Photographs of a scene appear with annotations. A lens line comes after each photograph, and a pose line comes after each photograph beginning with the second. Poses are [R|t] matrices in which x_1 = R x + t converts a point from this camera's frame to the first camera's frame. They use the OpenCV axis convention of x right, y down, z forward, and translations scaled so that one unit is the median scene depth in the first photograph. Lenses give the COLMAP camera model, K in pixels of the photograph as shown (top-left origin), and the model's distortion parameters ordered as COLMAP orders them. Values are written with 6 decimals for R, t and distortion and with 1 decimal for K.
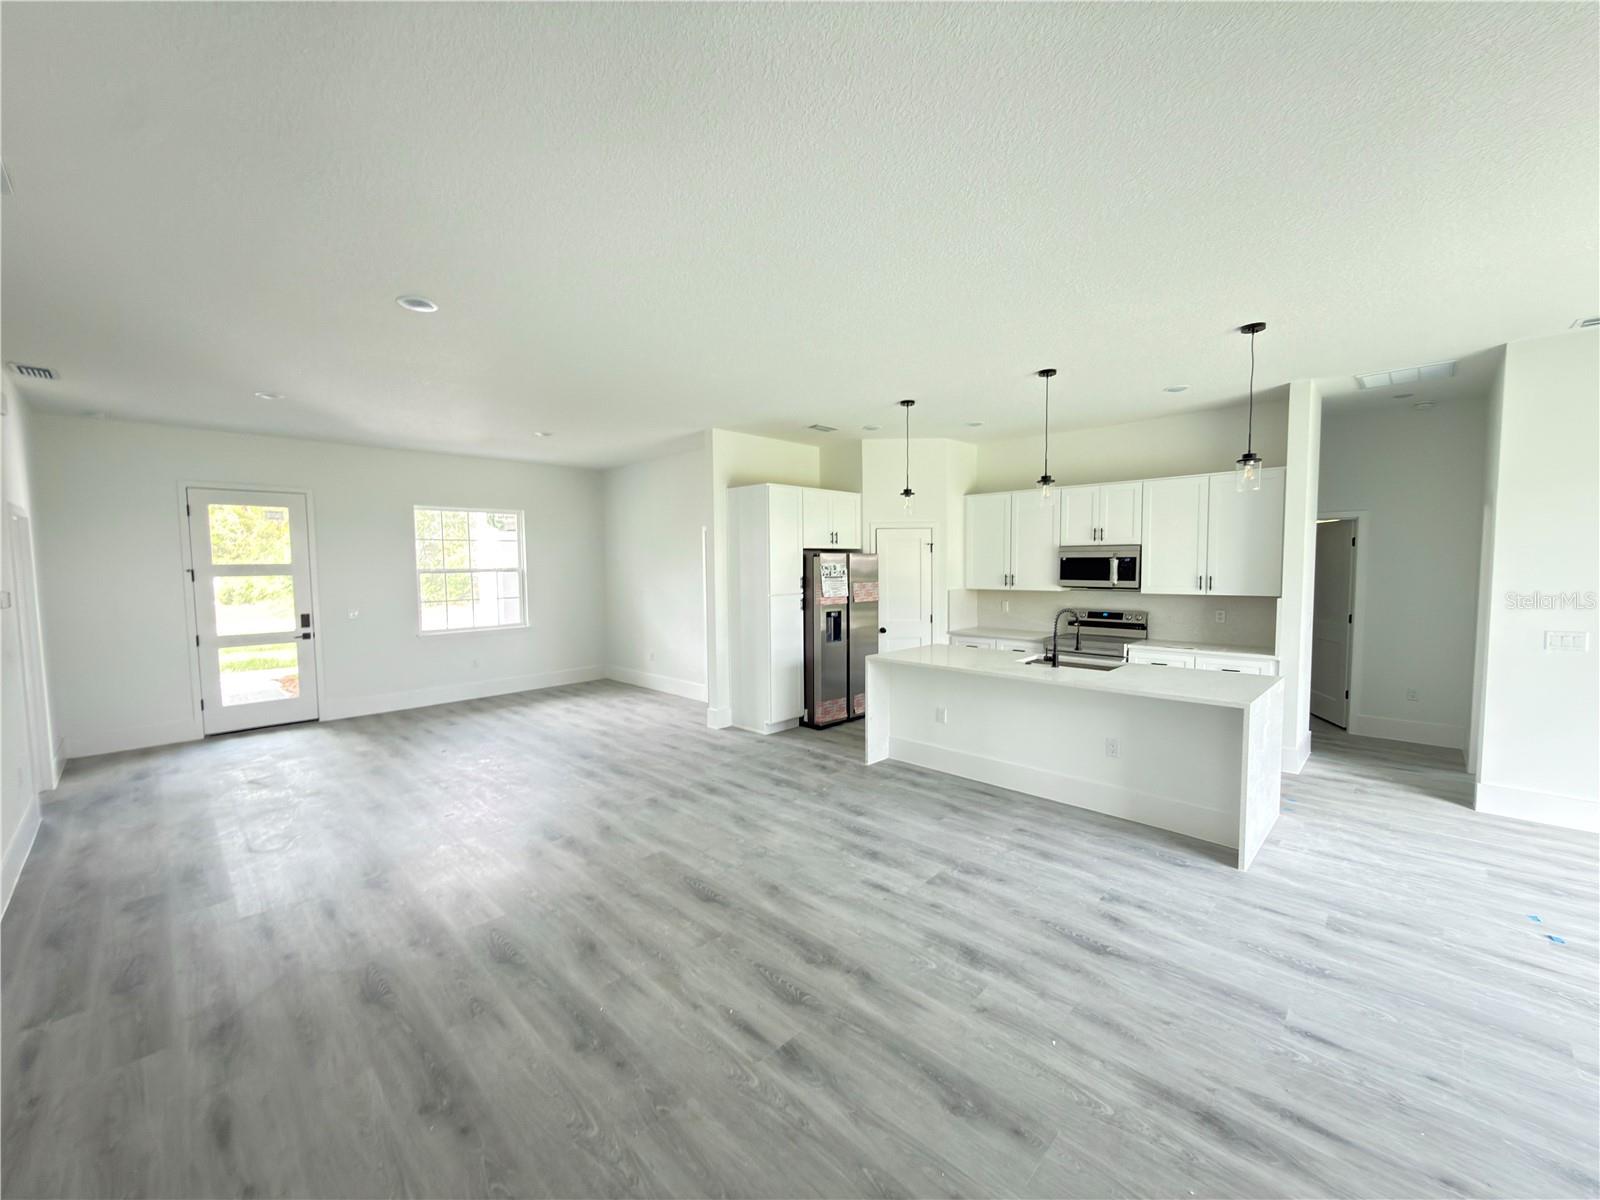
lens RADIAL K [[635.0, 0, 799.9], [0, 635.0, 601.8], [0, 0, 1]] dist [0.000712, -0.000070]
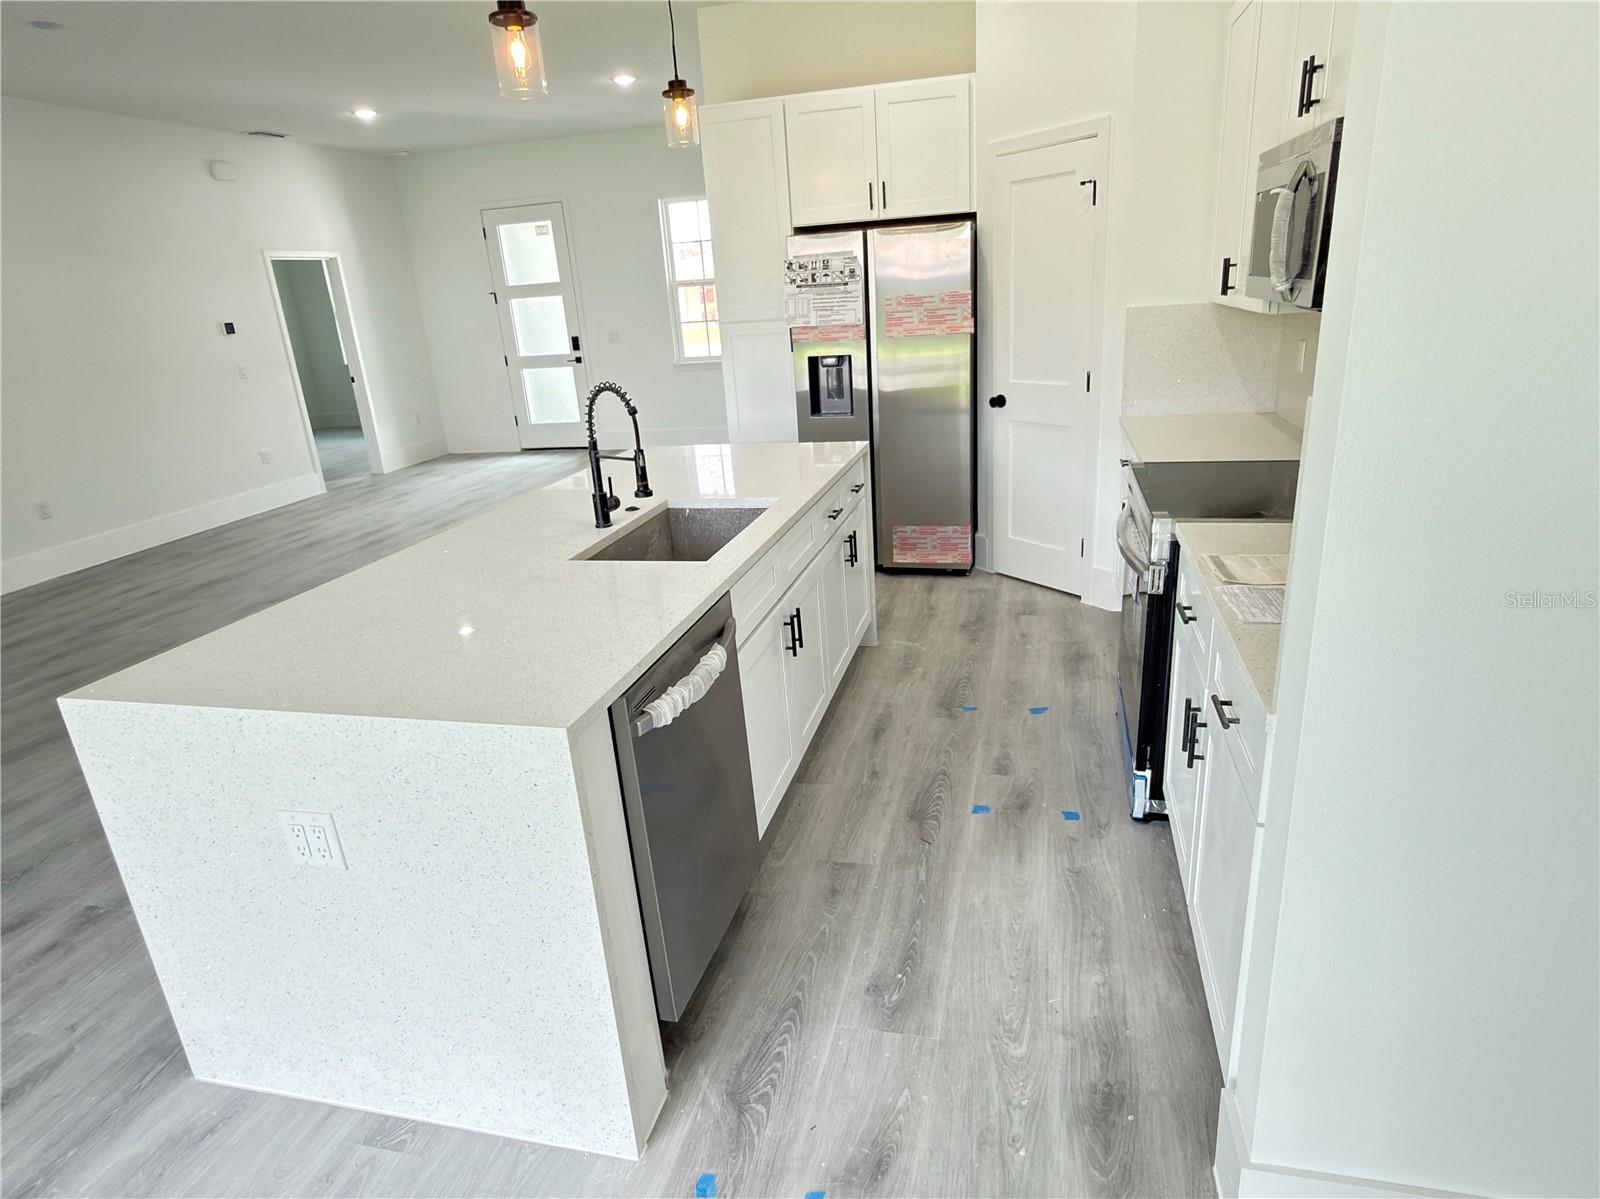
lens RADIAL K [[921.4, 0, 802.0], [0, 921.4, 604.6], [0, 0, 1]] dist [-0.001525, 0.001479]
pose [[0.509987, 0.261017, -0.819624, 0.745580], [0.008149, 0.951341, 0.308033, -0.024402], [0.860143, -0.163772, 0.483045, 0.628587]]
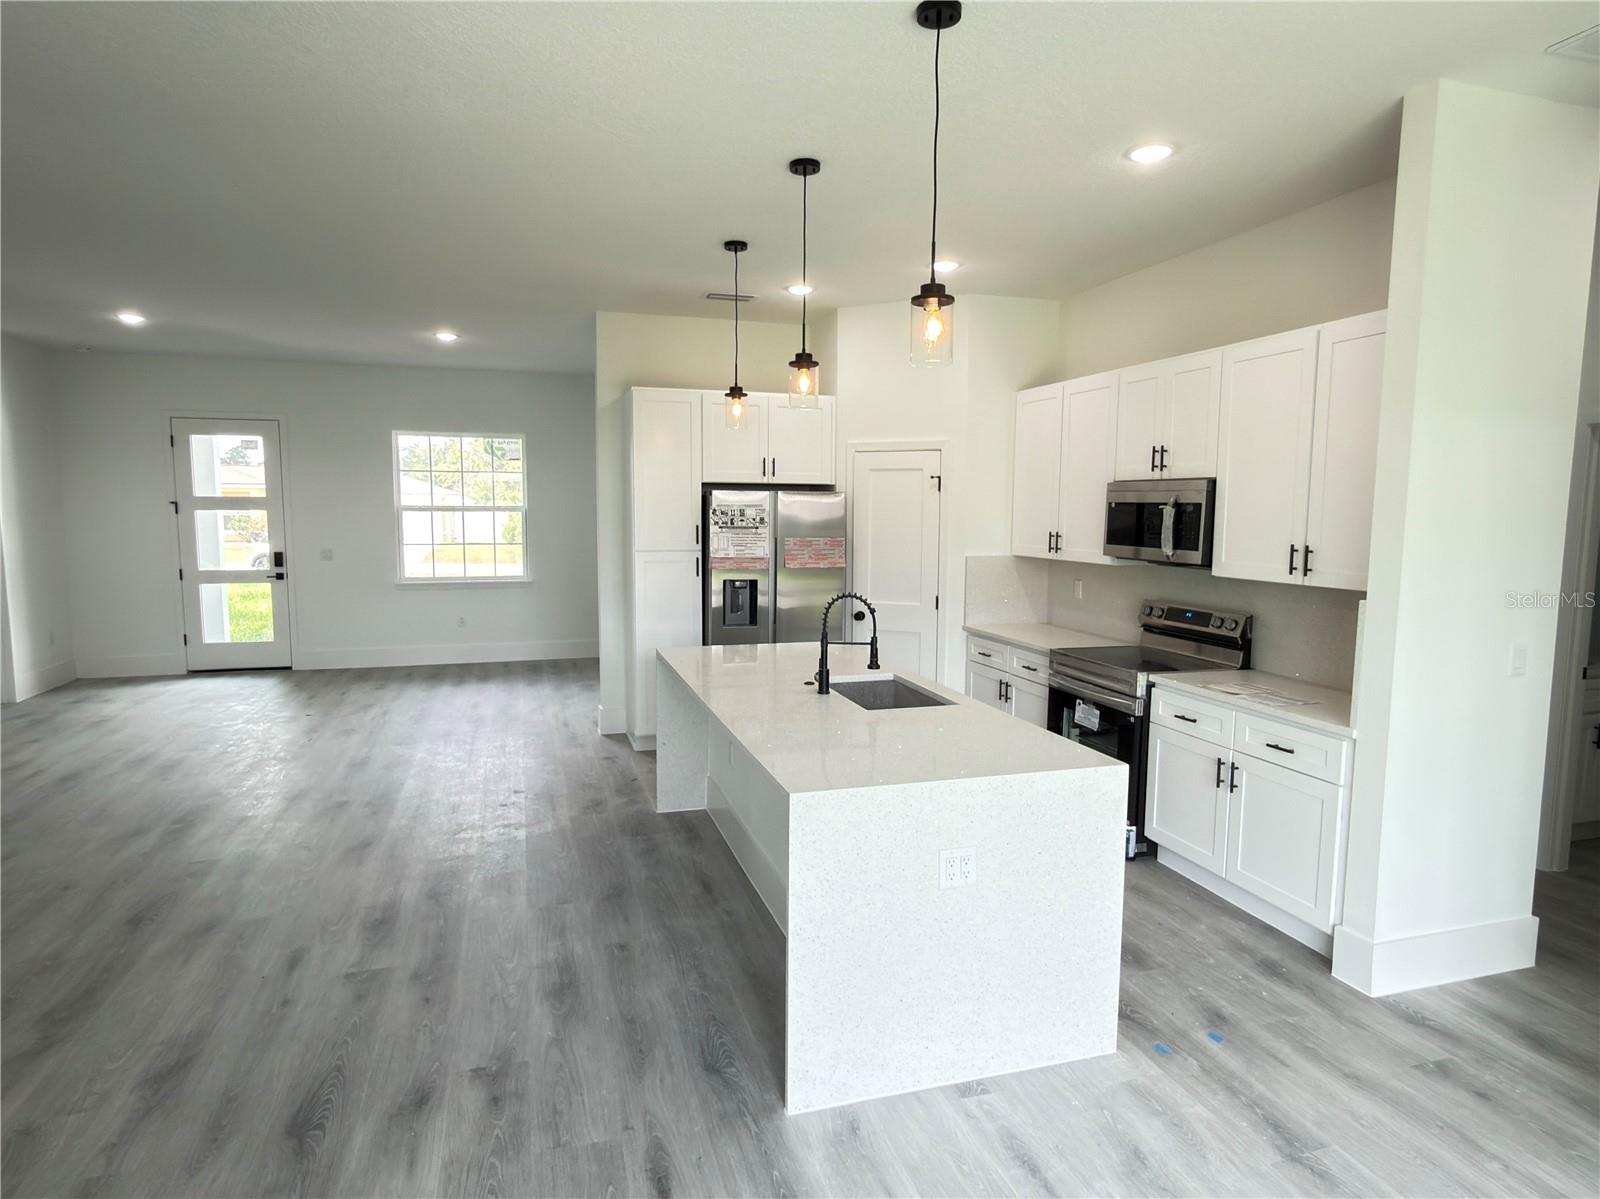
lens RADIAL K [[921.4, 0, 799.4], [0, 921.4, 604.2], [0, 0, 1]] dist [-0.001525, 0.001479]
pose [[0.879445, 0.066981, -0.471265, 0.590606], [-0.045587, 0.997351, 0.056682, -0.017756], [0.473813, -0.028366, 0.880168, 0.205588]]
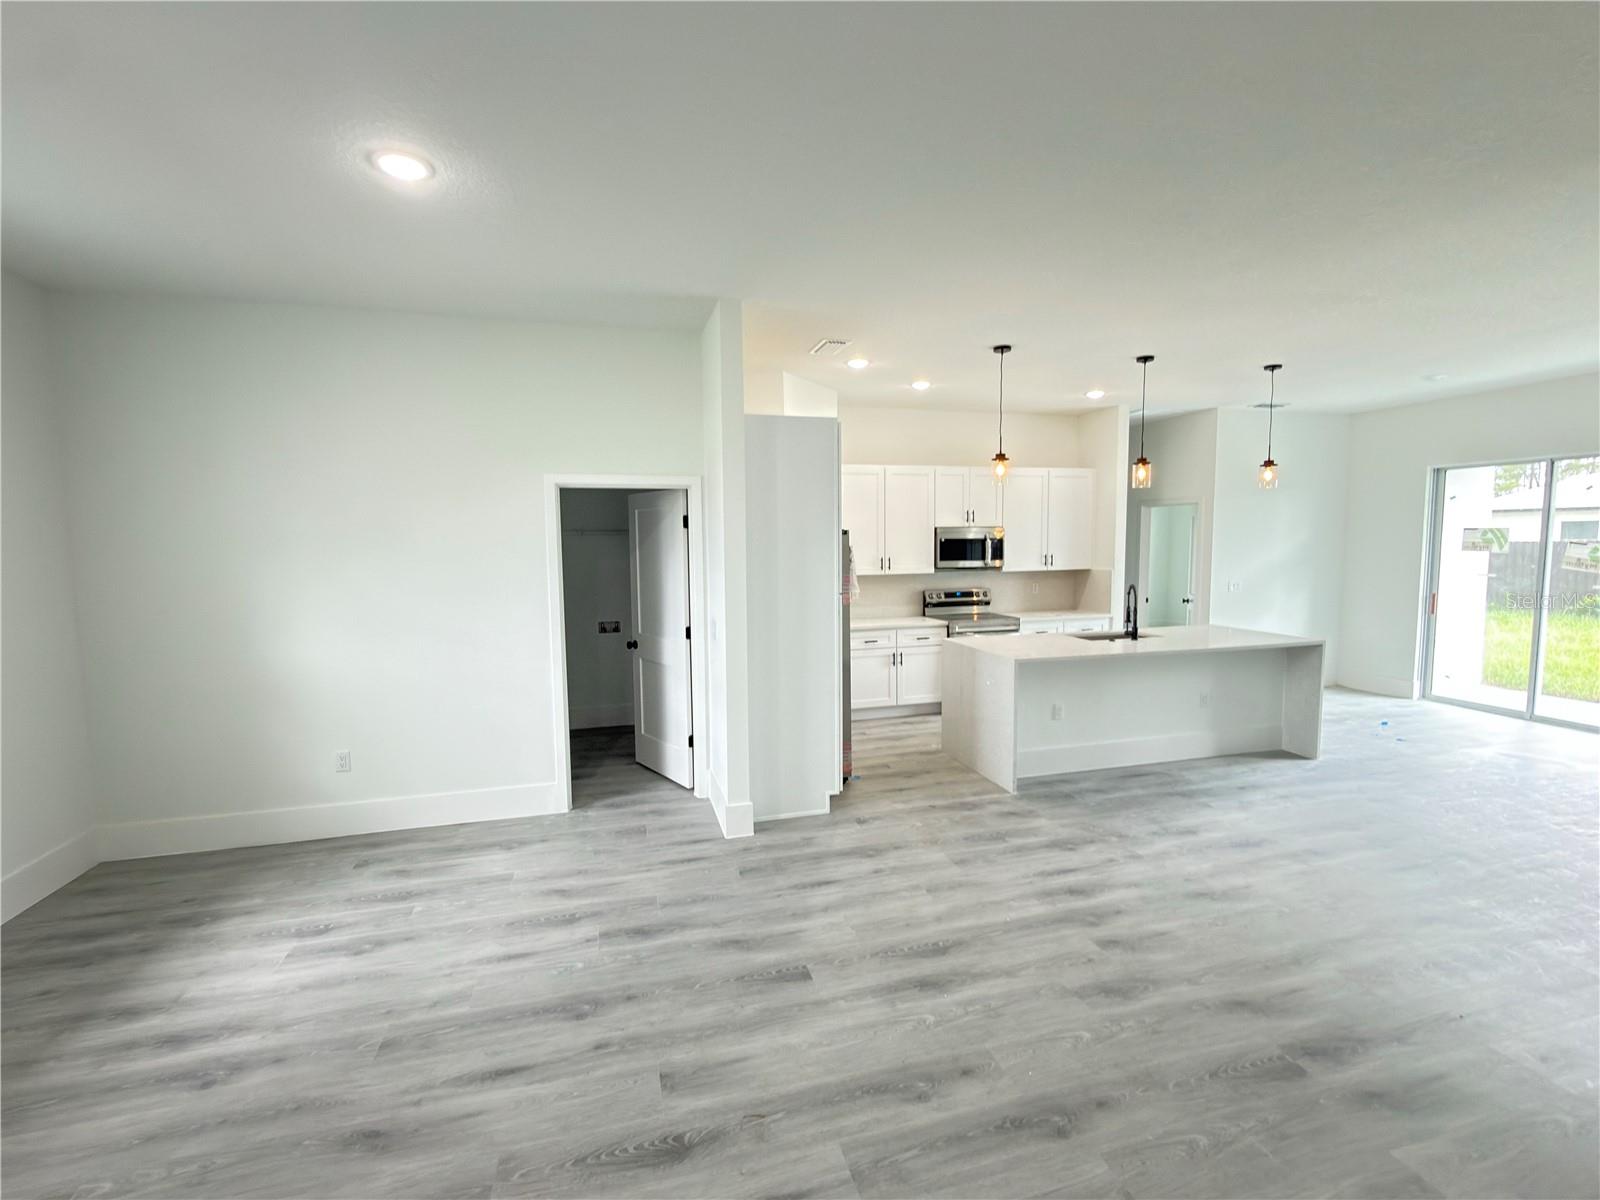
lens RADIAL K [[709.1, 0, 803.8], [0, 709.1, 597.3], [0, 0, 1]] dist [0.001139, -0.000260]
pose [[0.501503, -0.063336, 0.862835, -0.688179], [0.062030, 0.997382, 0.037159, -0.035508], [-0.862929, 0.034886, 0.504119, 0.676807]]
